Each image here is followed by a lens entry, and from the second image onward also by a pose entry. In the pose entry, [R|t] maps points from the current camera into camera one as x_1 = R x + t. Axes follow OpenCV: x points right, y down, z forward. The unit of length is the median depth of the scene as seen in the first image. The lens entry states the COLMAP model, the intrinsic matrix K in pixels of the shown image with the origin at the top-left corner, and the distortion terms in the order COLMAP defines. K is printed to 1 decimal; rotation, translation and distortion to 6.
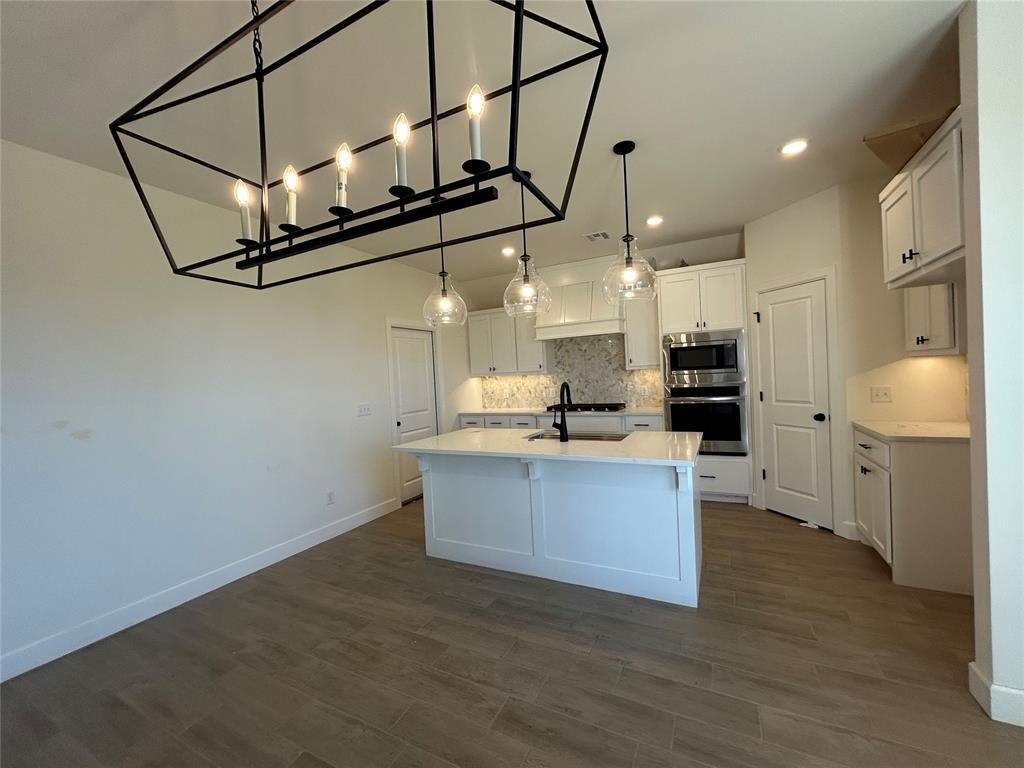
lens RADIAL K [[411.3, 0, 510.1], [0, 411.3, 383.1], [0, 0, 1]] dist [0.001099, 0.000655]
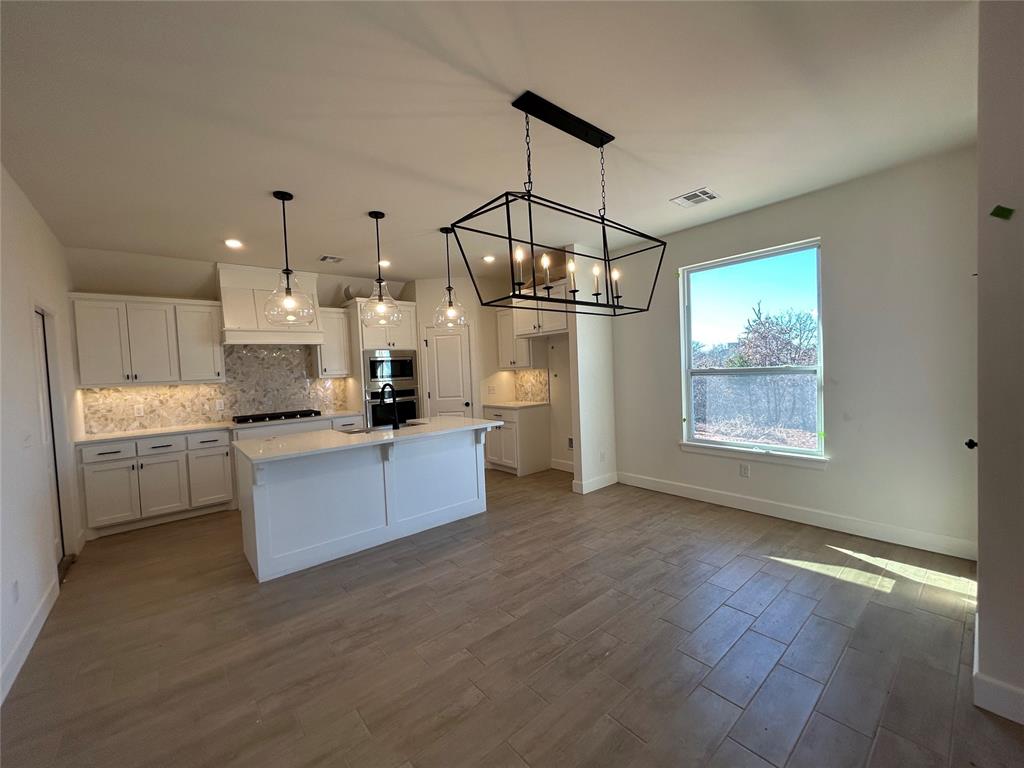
lens RADIAL K [[411.3, 0, 508.6], [0, 411.3, 385.1], [0, 0, 1]] dist [0.001099, 0.000655]
pose [[0.392972, -0.005525, 0.919534, -0.512394], [0.041656, 0.999062, -0.011799, 0.019381], [-0.918606, 0.042941, 0.392834, 0.096857]]
